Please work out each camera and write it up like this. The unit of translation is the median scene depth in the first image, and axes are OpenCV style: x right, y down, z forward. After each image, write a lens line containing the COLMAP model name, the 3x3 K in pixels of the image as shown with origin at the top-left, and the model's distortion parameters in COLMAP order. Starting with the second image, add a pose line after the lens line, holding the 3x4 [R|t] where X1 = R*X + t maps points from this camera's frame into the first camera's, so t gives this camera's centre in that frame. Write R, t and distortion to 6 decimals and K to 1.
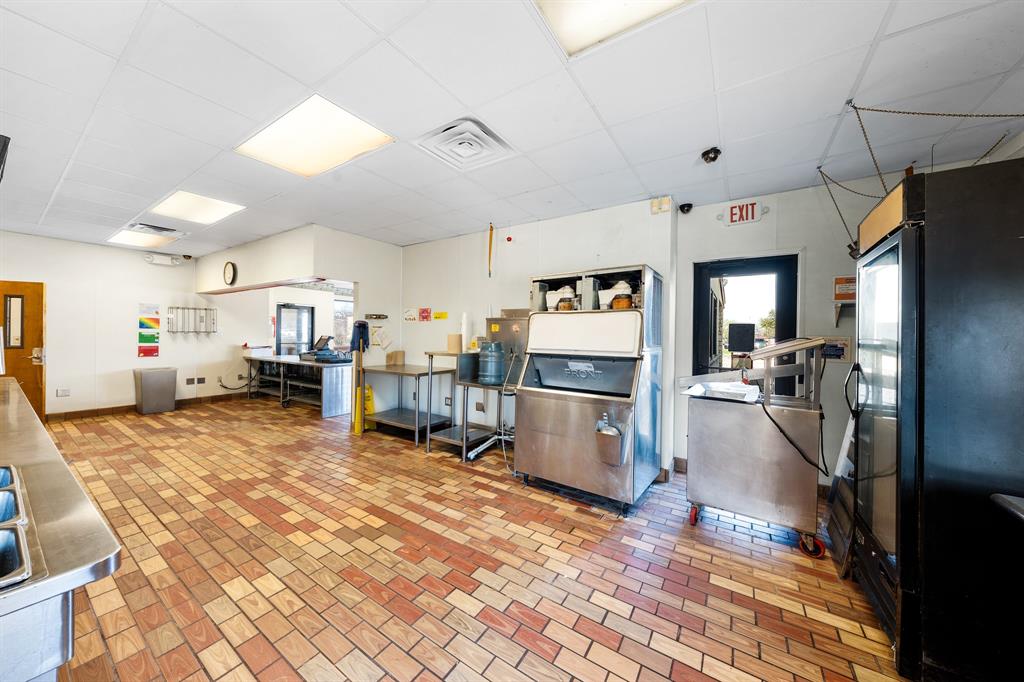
lens RADIAL K [[349.2, 0, 512.5], [0, 349.2, 337.6], [0, 0, 1]] dist [0.000448, -0.000485]
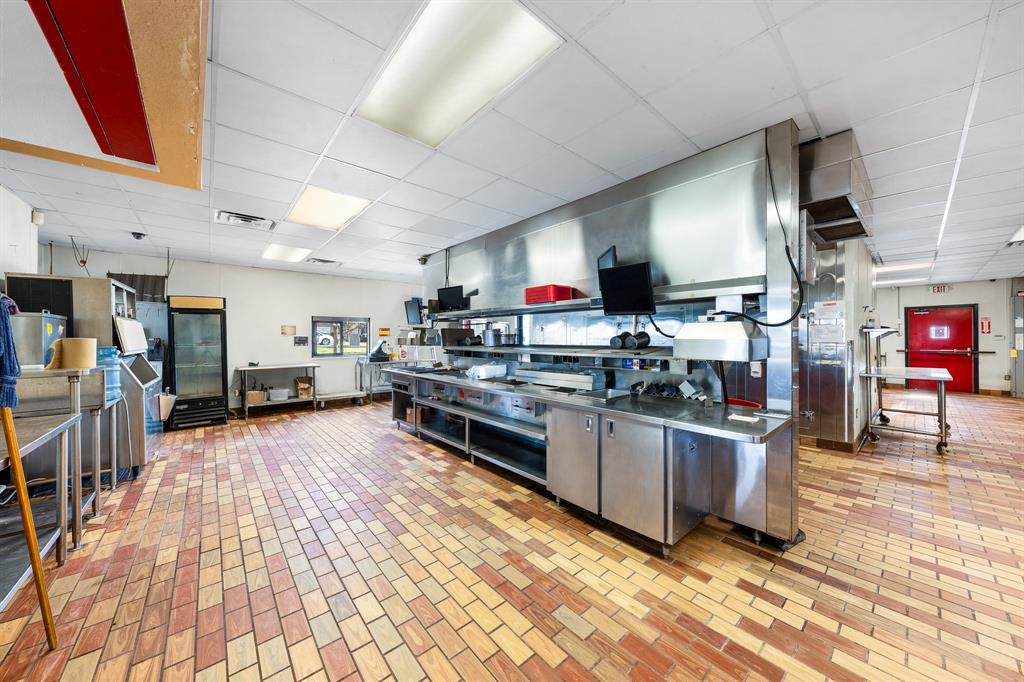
lens RADIAL K [[349.2, 0, 505.2], [0, 349.2, 339.6], [0, 0, 1]] dist [0.000448, -0.000485]
pose [[-0.958647, -0.010653, 0.284398, -1.325833], [-0.006741, 0.999869, 0.014731, -0.024291], [-0.284518, 0.012205, -0.958593, 1.681255]]
